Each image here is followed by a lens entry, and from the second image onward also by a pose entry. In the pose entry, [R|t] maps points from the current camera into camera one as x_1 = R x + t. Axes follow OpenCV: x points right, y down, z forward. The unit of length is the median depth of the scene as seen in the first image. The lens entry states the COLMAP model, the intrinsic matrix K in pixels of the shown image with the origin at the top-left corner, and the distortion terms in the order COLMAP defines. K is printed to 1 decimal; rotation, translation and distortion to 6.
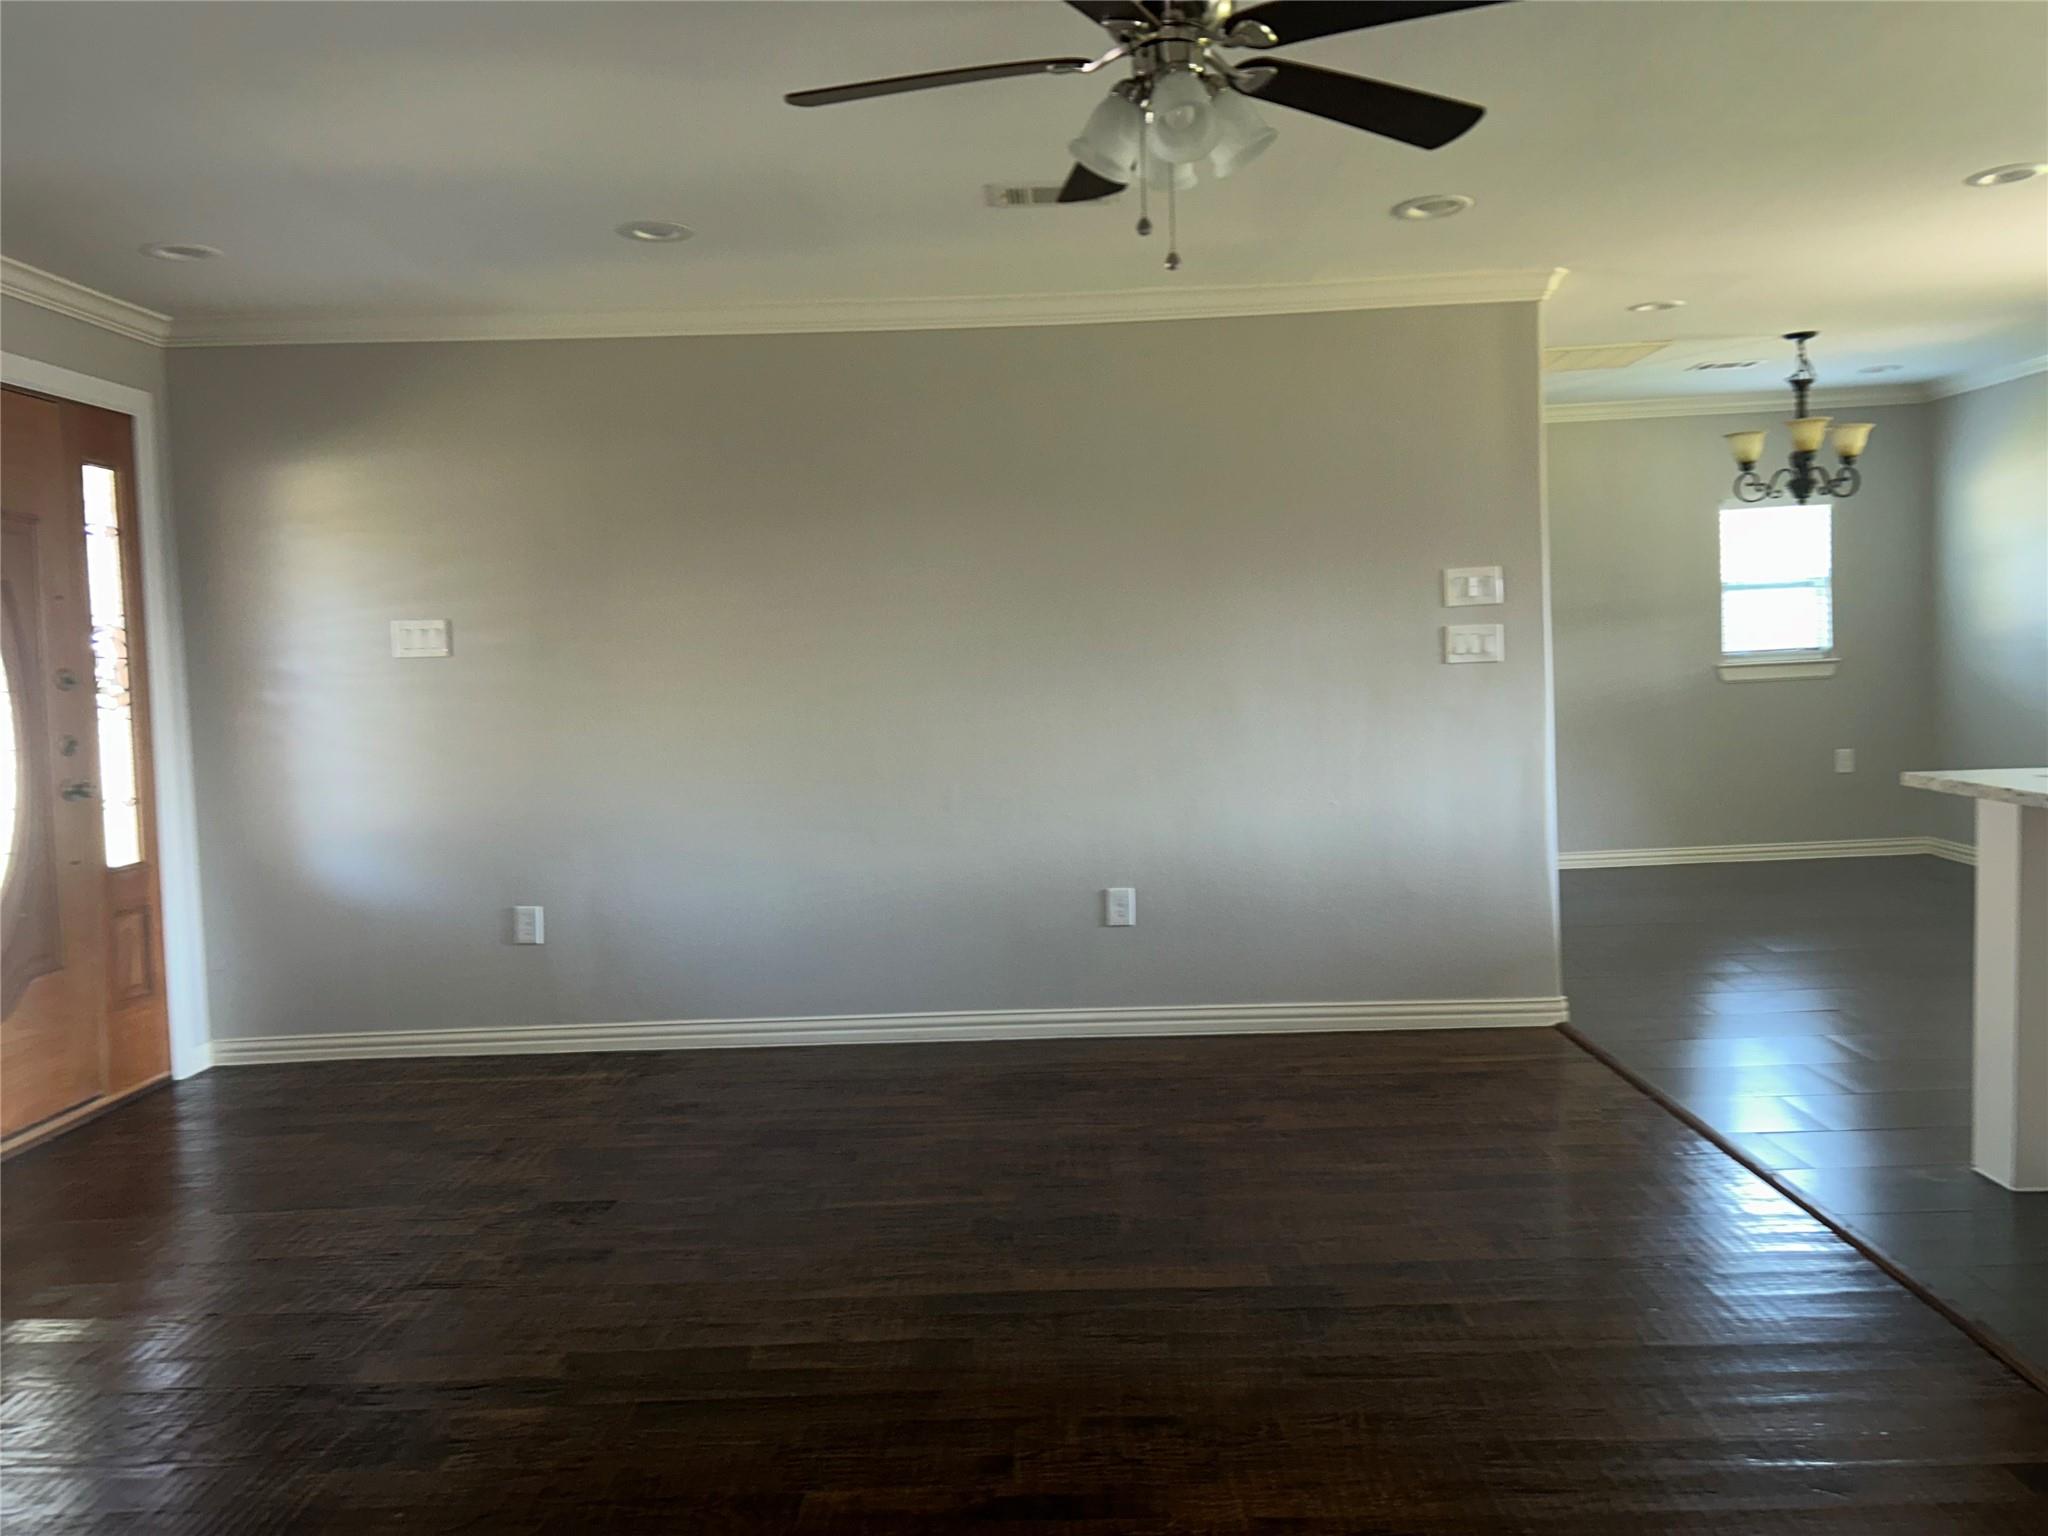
lens RADIAL K [[1582.9, 0, 1019.8], [0, 1582.9, 755.9], [0, 0, 1]] dist [0.006393, -0.002738]
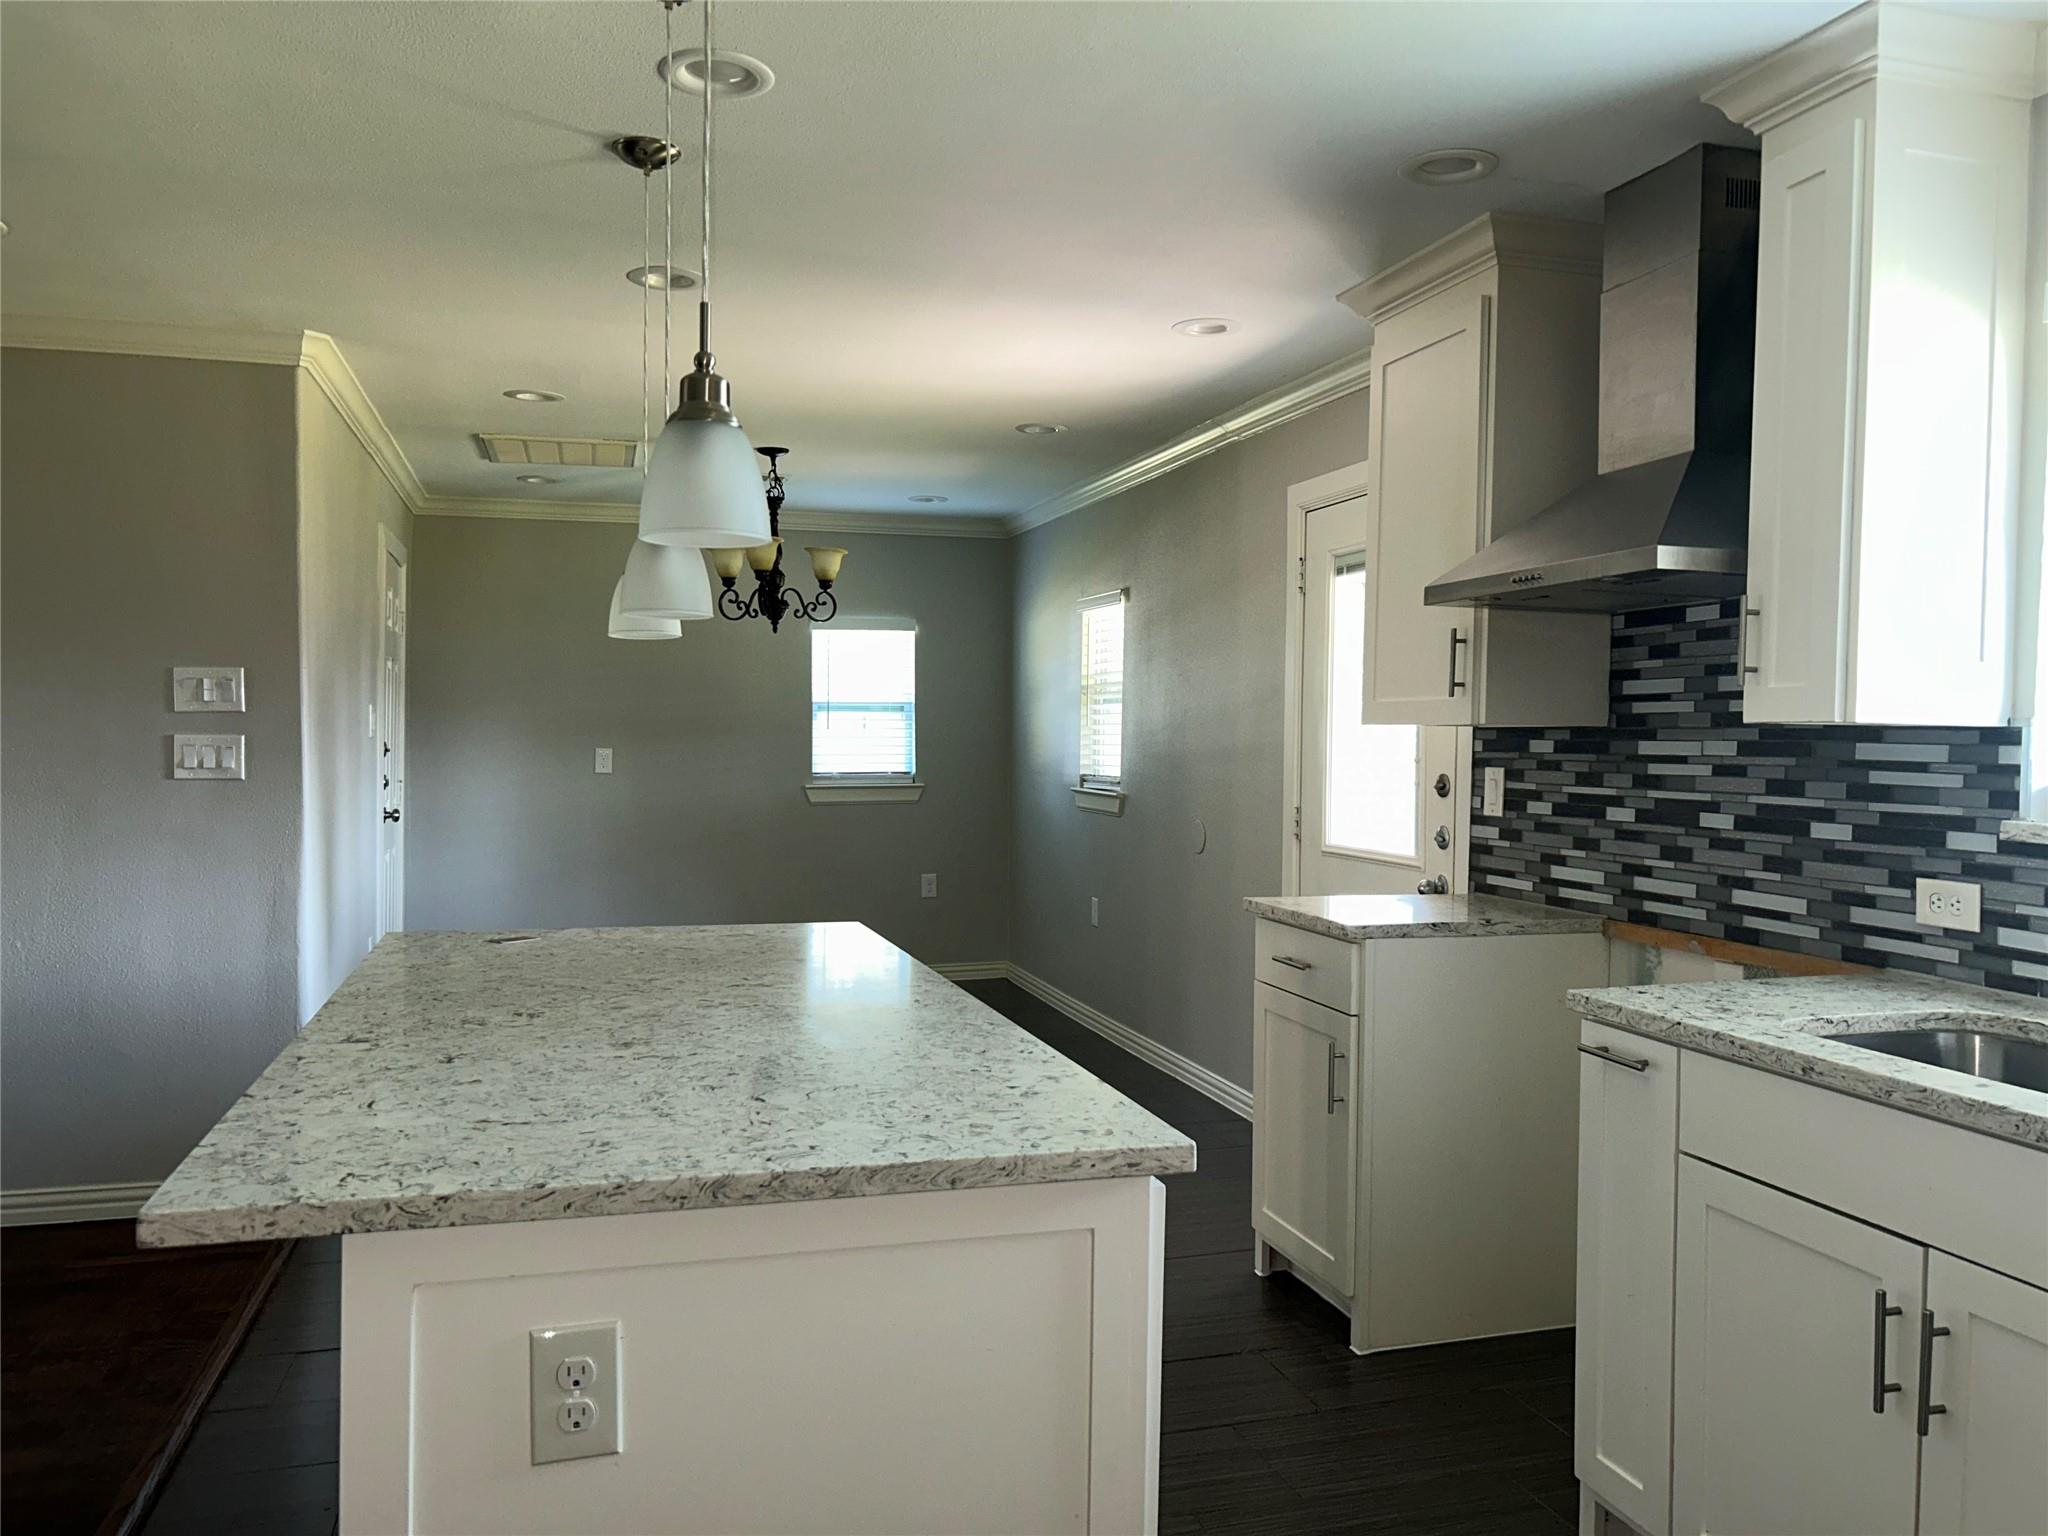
lens RADIAL K [[1582.9, 0, 1022.5], [0, 1582.9, 780.8], [0, 0, 1]] dist [0.006393, -0.002738]
pose [[0.946747, 0.042905, 0.319106, 0.332431], [-0.029551, 0.998478, -0.046576, -0.024541], [-0.320619, 0.034666, 0.946574, 0.046742]]
